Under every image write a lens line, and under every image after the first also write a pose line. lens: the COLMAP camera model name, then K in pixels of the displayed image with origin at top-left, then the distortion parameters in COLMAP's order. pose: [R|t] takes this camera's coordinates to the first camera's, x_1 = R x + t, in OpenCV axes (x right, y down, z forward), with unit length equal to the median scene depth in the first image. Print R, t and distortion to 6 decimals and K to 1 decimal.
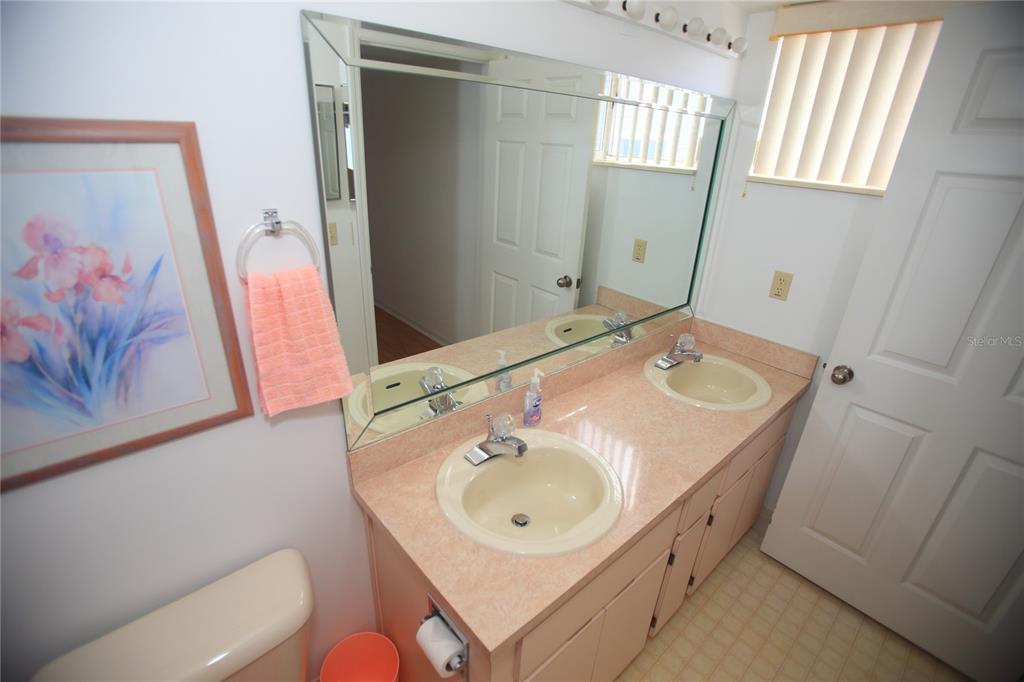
lens RADIAL K [[470.8, 0, 513.7], [0, 470.8, 338.8], [0, 0, 1]] dist [-0.070697, 0.026362]
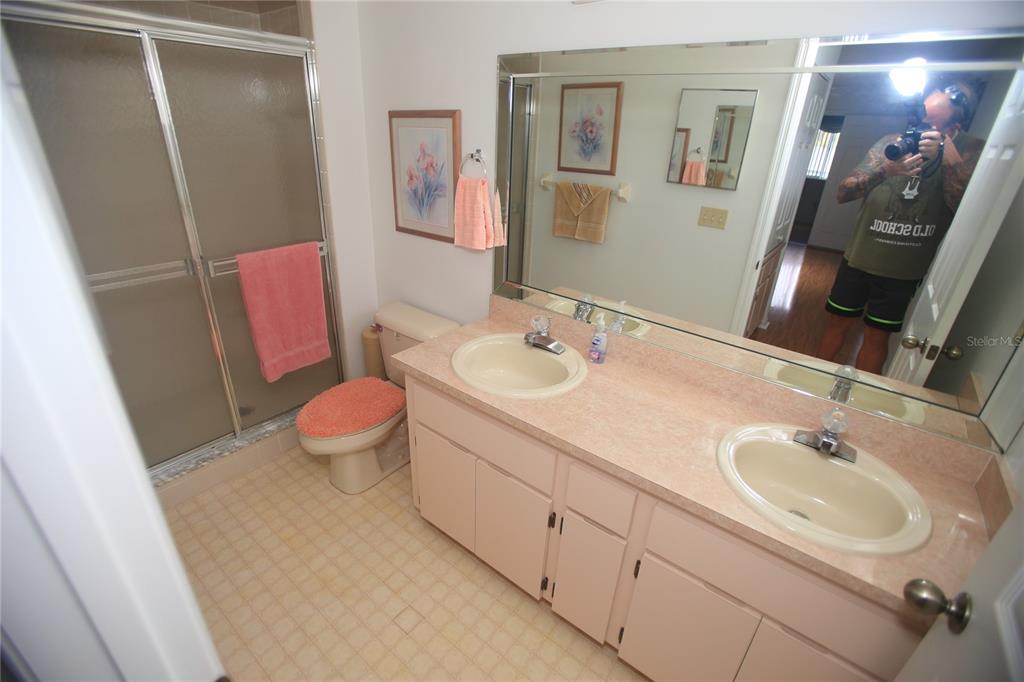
lens RADIAL K [[470.8, 0, 513.5], [0, 470.8, 344.8], [0, 0, 1]] dist [-0.070697, 0.026362]
pose [[0.190281, 0.383491, -0.903730, 2.163863], [-0.424961, 0.862010, 0.276311, -0.192516], [0.884987, 0.331473, 0.326993, 0.858079]]
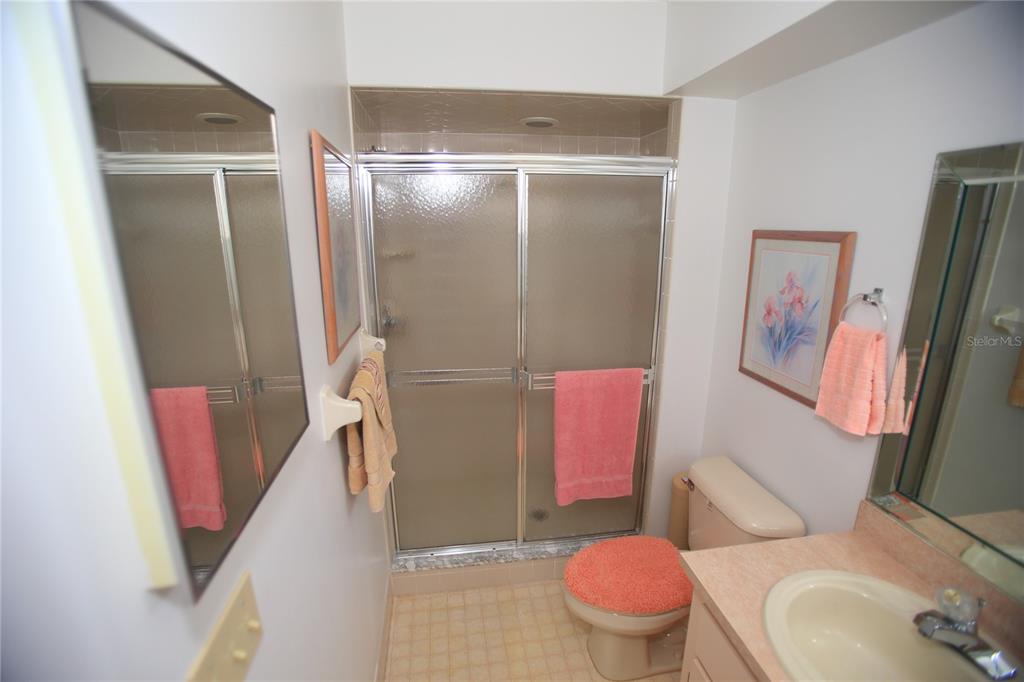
lens RADIAL K [[470.8, 0, 511.0], [0, 470.8, 341.1], [0, 0, 1]] dist [-0.070697, 0.026362]
pose [[-0.536811, 0.167776, -0.826853, 1.541811], [-0.360303, 0.840583, 0.404478, -0.355686], [0.762900, 0.515046, -0.390784, 0.889411]]
